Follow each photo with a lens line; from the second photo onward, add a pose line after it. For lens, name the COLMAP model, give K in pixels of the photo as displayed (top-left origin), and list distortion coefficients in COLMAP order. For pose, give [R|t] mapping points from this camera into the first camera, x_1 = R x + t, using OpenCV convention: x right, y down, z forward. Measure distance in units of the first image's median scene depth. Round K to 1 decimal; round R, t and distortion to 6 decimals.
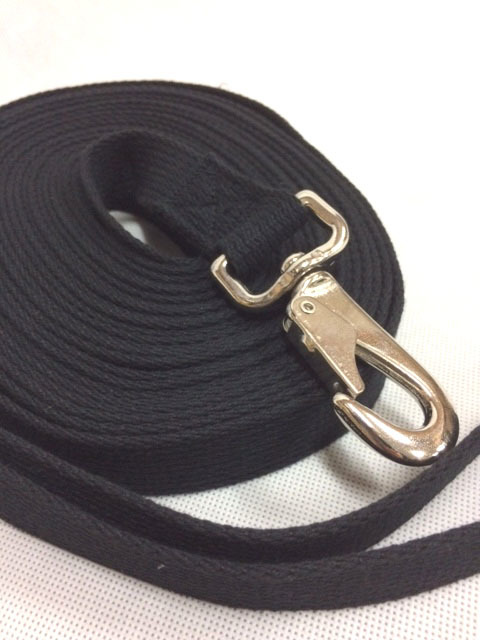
lens RADIAL K [[561.9, 0, 240.0], [0, 561.9, 320.0], [0, 0, 1]] dist [0.108383, -0.154451]
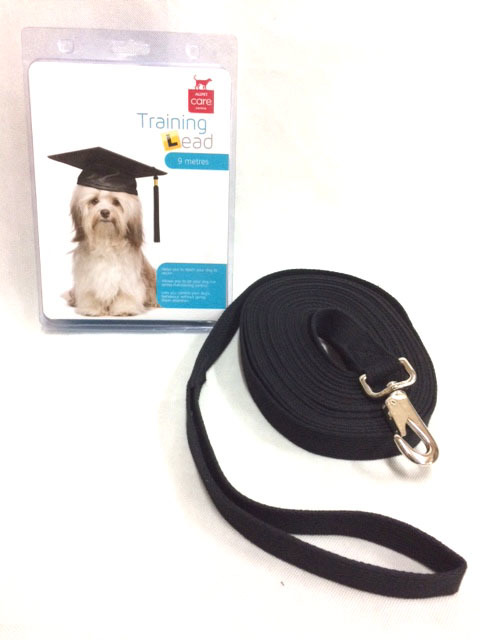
lens RADIAL K [[561.9, 0, 240.0], [0, 561.9, 320.0], [0, 0, 1]] dist [0.108383, -0.154451]
pose [[0.952706, 0.227992, -0.200924, -0.117359], [-0.250689, 0.963340, -0.095553, 0.038936], [0.171773, 0.141404, 0.974935, -1.736394]]
